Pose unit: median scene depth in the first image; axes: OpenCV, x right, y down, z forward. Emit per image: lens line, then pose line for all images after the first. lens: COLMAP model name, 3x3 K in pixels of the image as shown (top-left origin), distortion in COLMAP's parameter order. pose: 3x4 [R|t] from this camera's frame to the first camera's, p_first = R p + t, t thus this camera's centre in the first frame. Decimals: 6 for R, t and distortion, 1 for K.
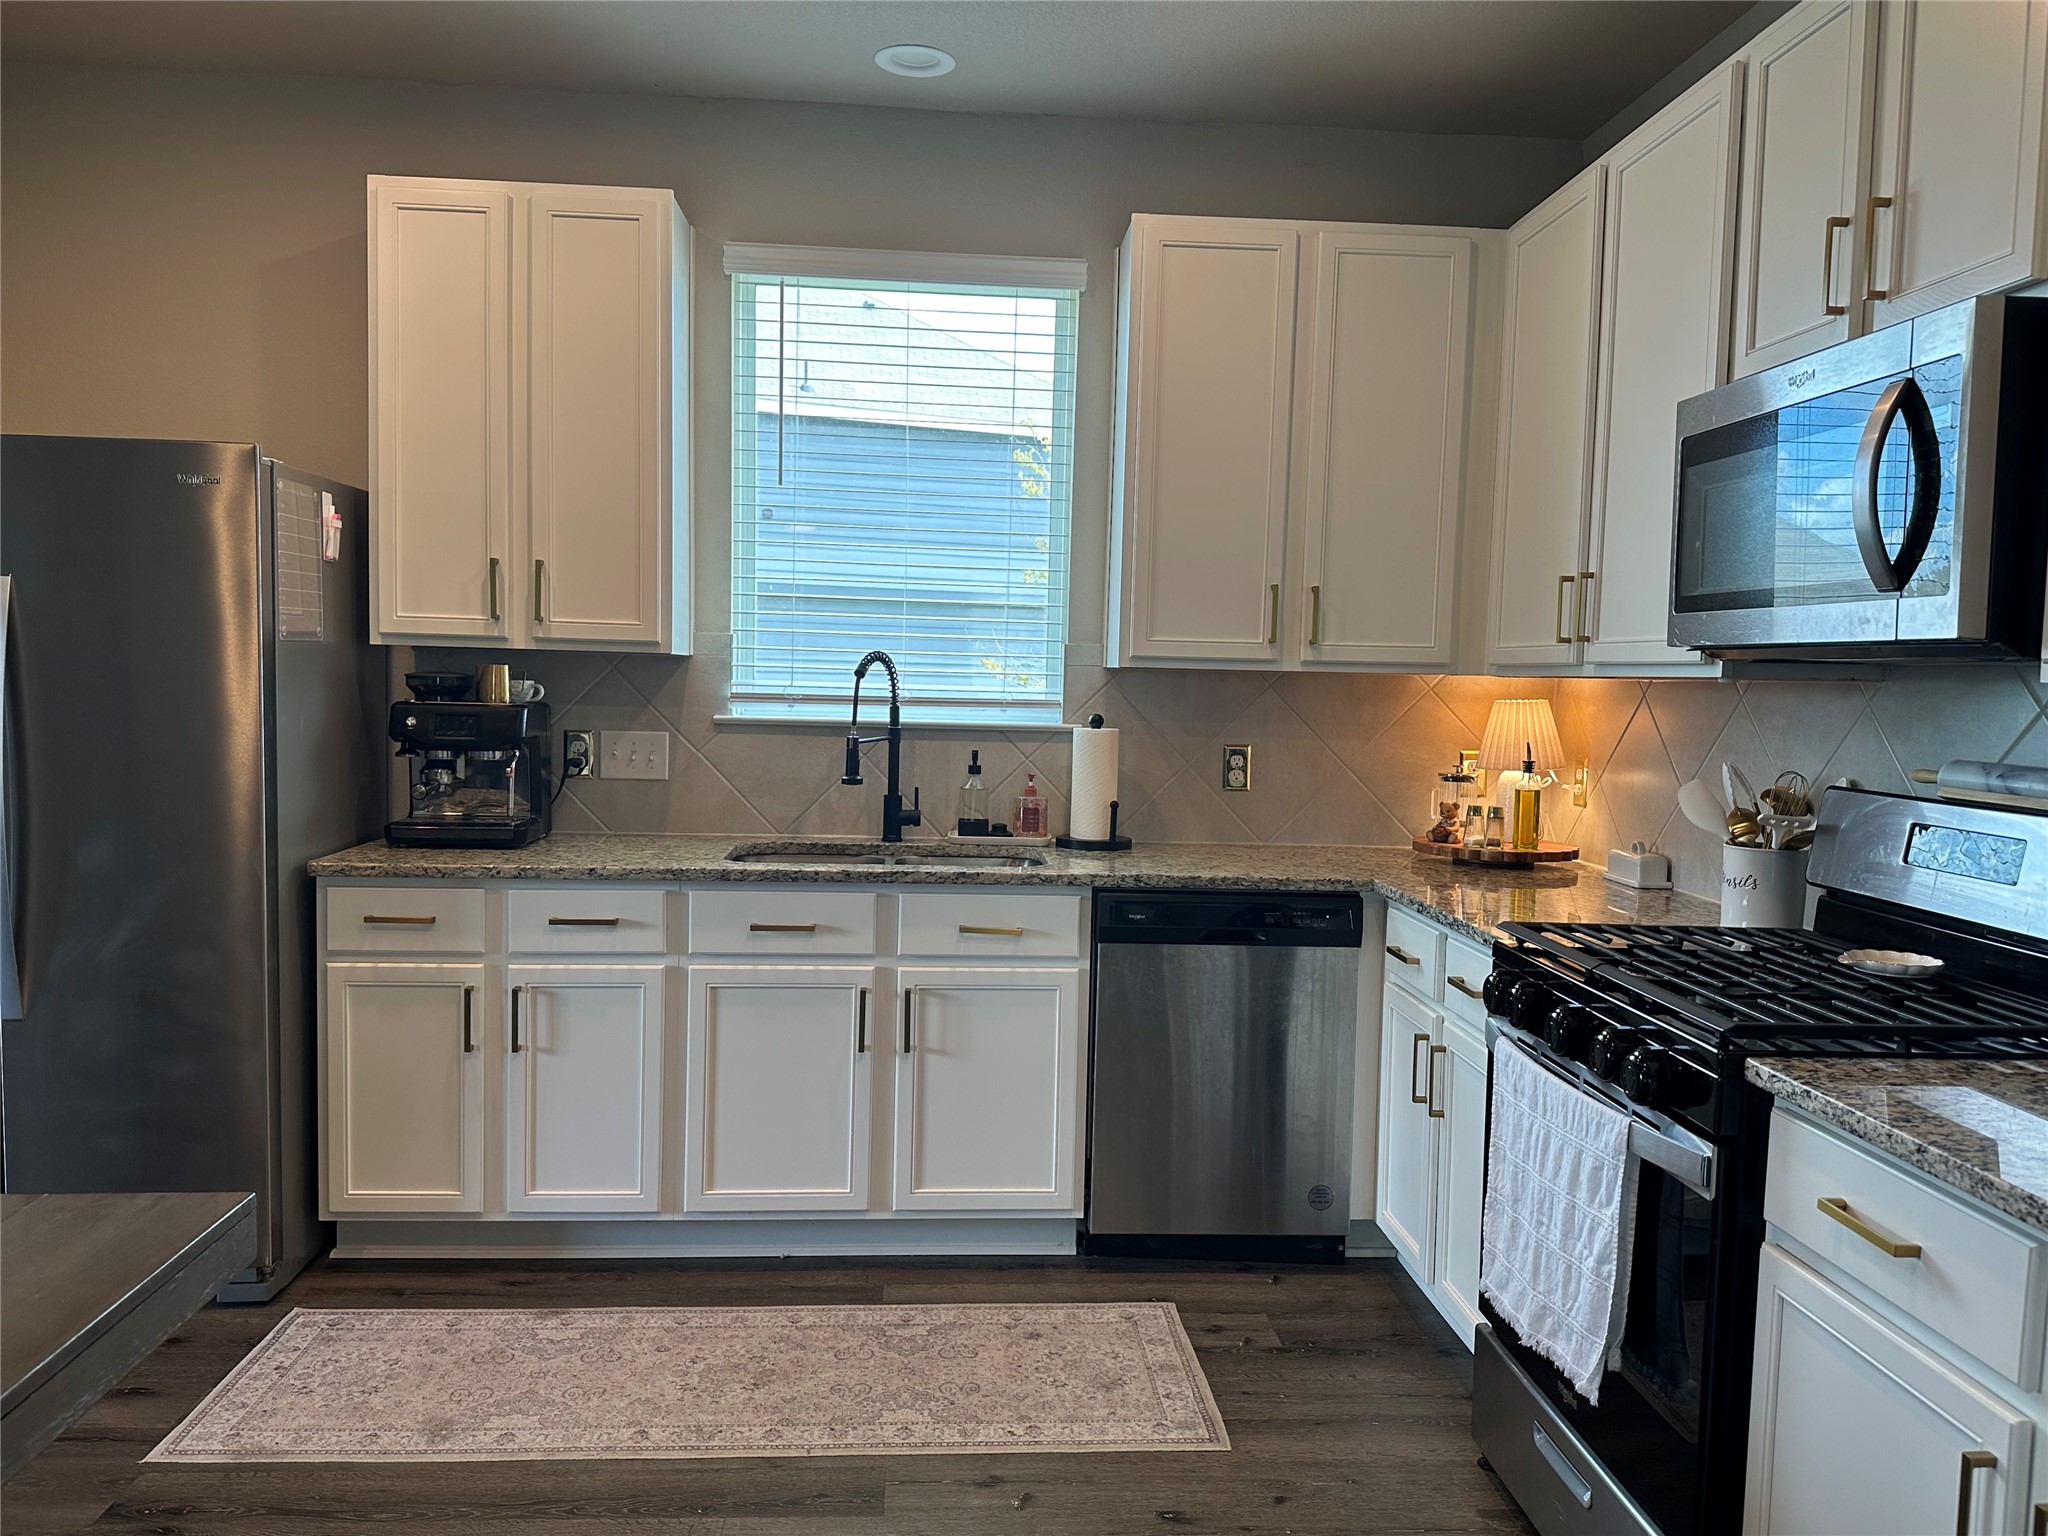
lens RADIAL K [[1523.9, 0, 1021.3], [0, 1523.9, 774.7], [0, 0, 1]] dist [0.094501, -0.138637]
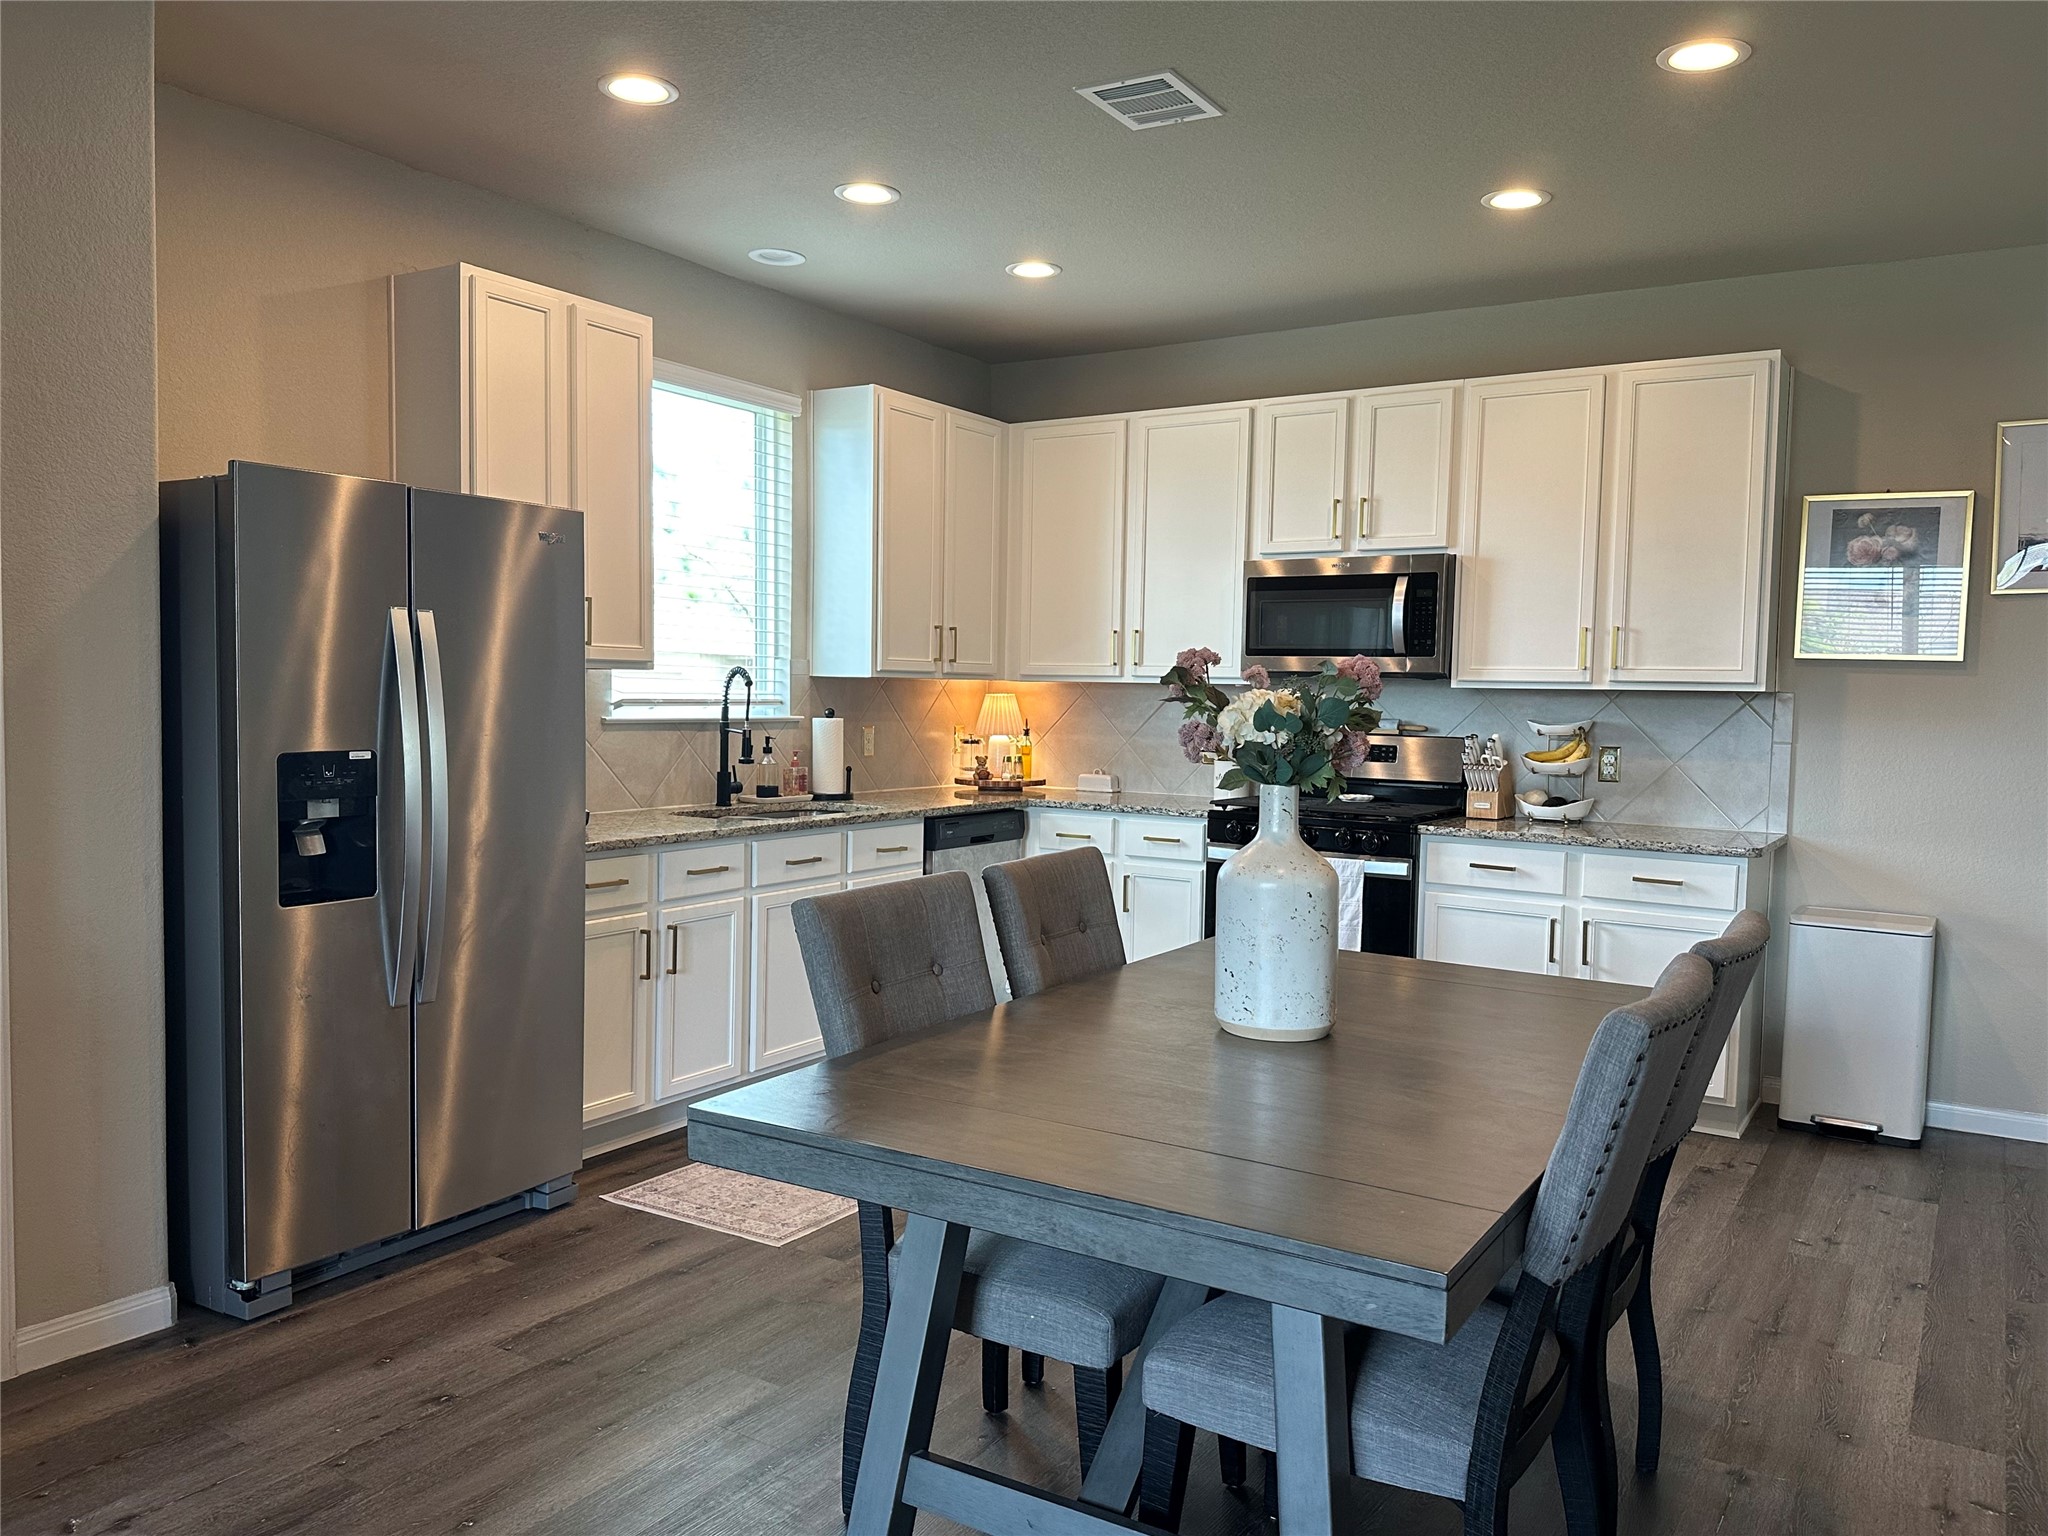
lens RADIAL K [[1517.9, 0, 1024.0], [0, 1517.9, 768.0], [0, 0, 1]] dist [0.165582, -0.317606]
pose [[0.587222, -0.057414, 0.807387, -1.166646], [0.049723, 0.998156, 0.034816, -0.027232], [-0.807897, 0.019701, 0.588994, -0.023236]]
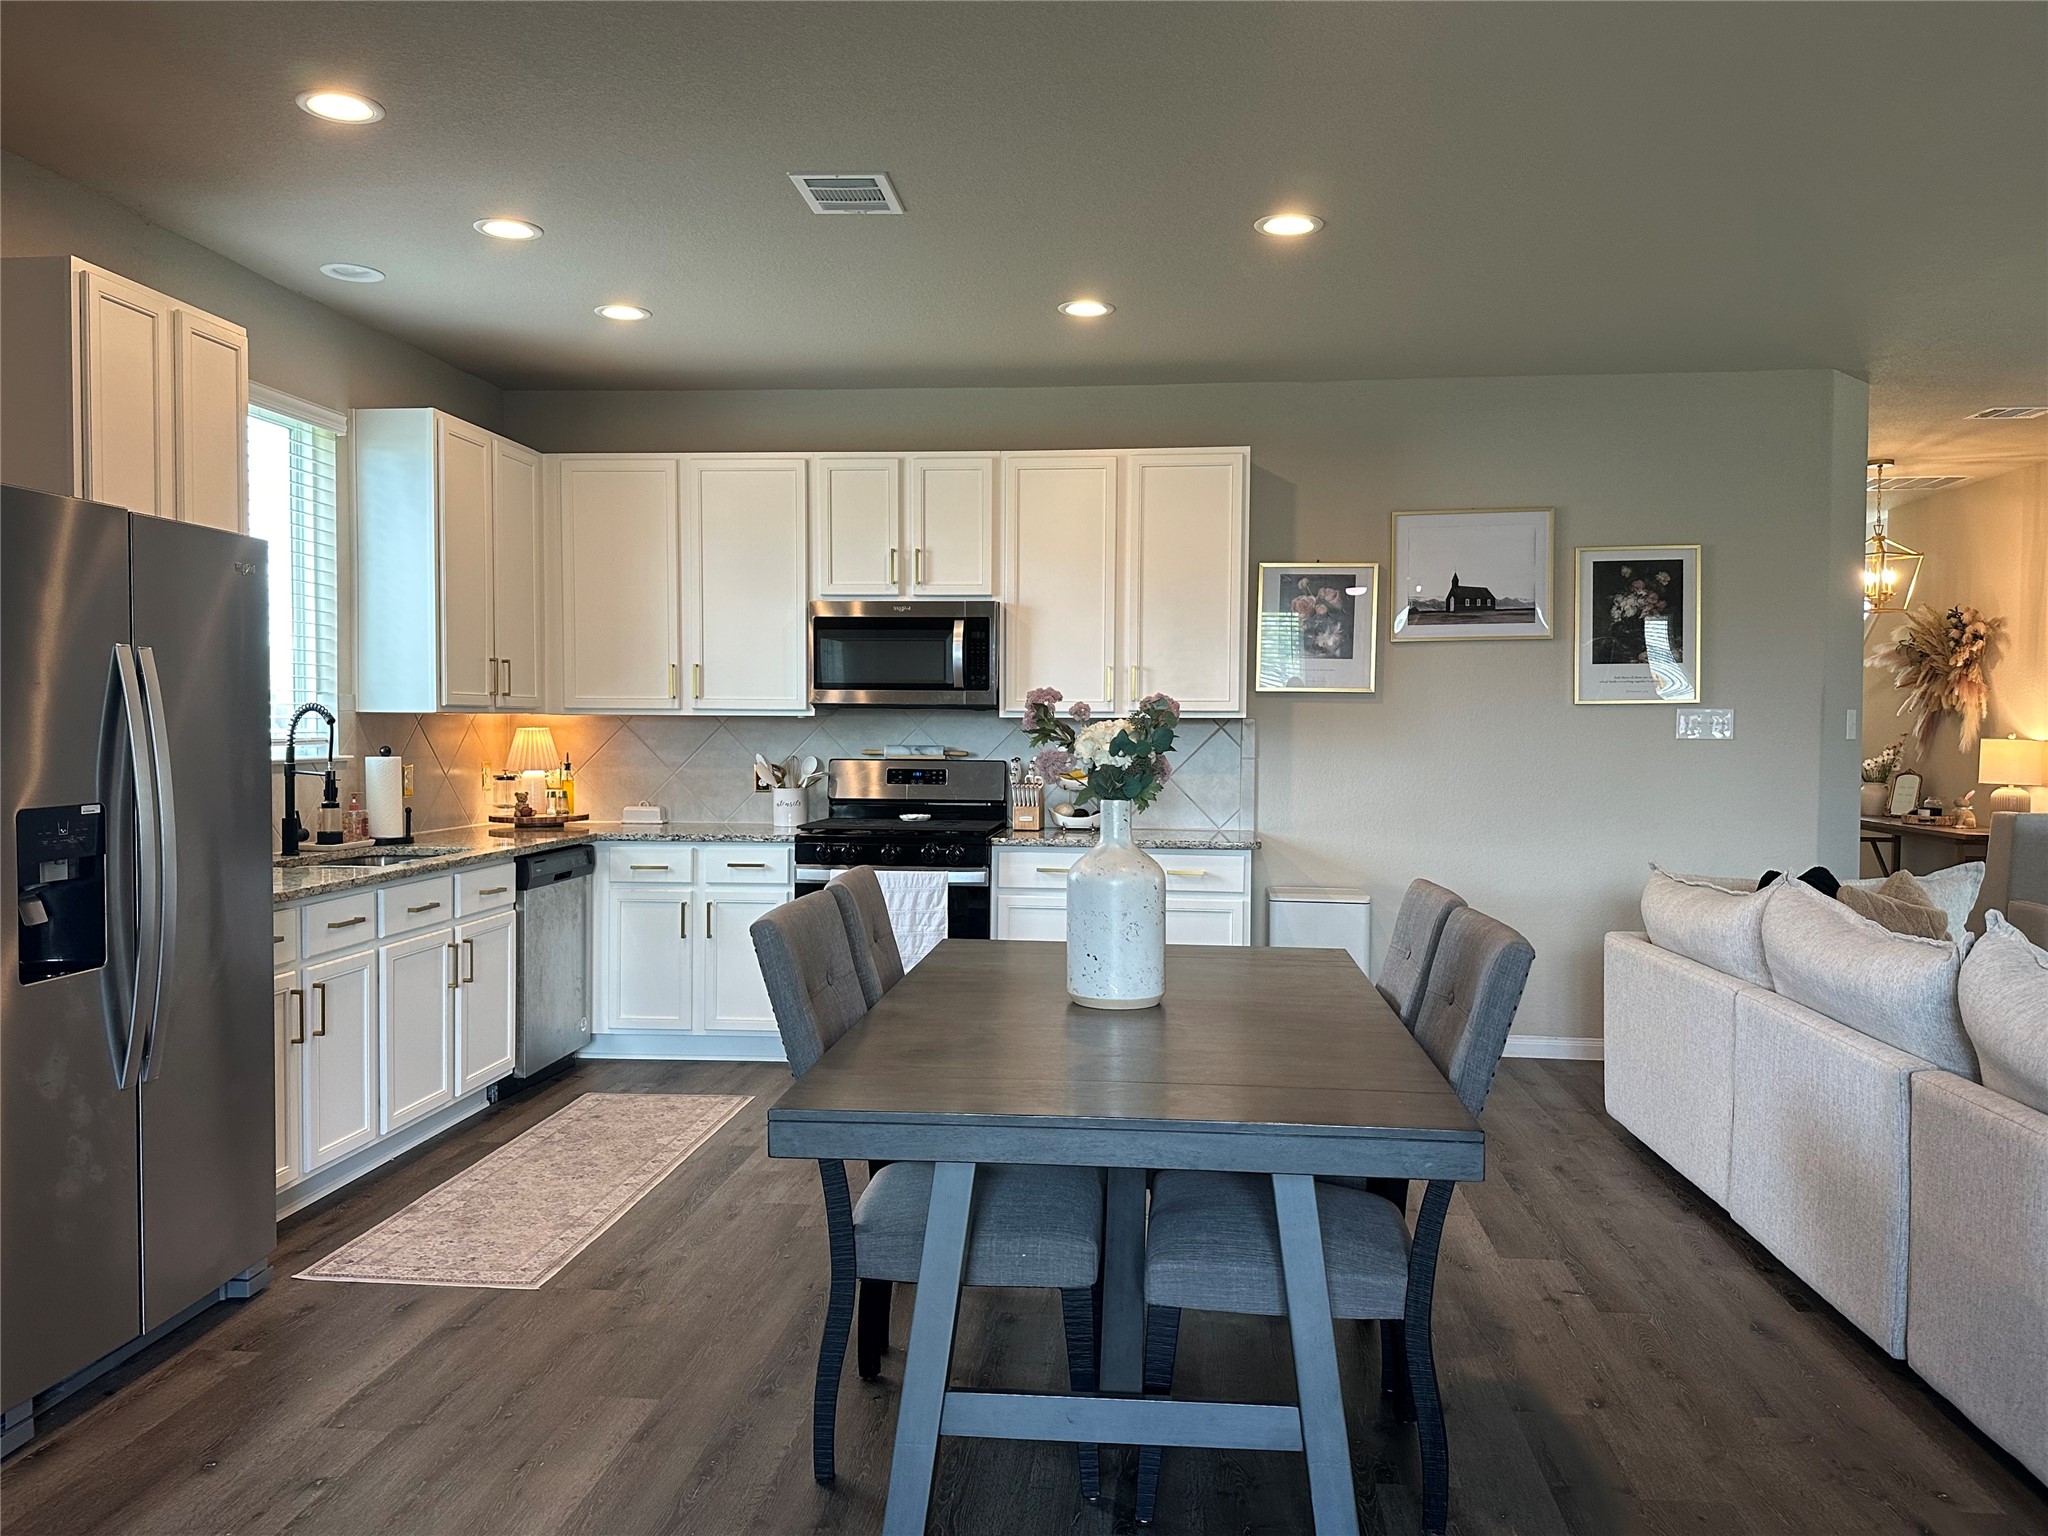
lens RADIAL K [[1523.9, 0, 1021.3], [0, 1523.9, 774.7], [0, 0, 1]] dist [0.094501, -0.138637]
pose [[0.163415, -0.057514, 0.984879, -1.394763], [0.064763, 0.996771, 0.047463, -0.048737], [-0.984429, 0.056028, 0.166613, 0.224988]]
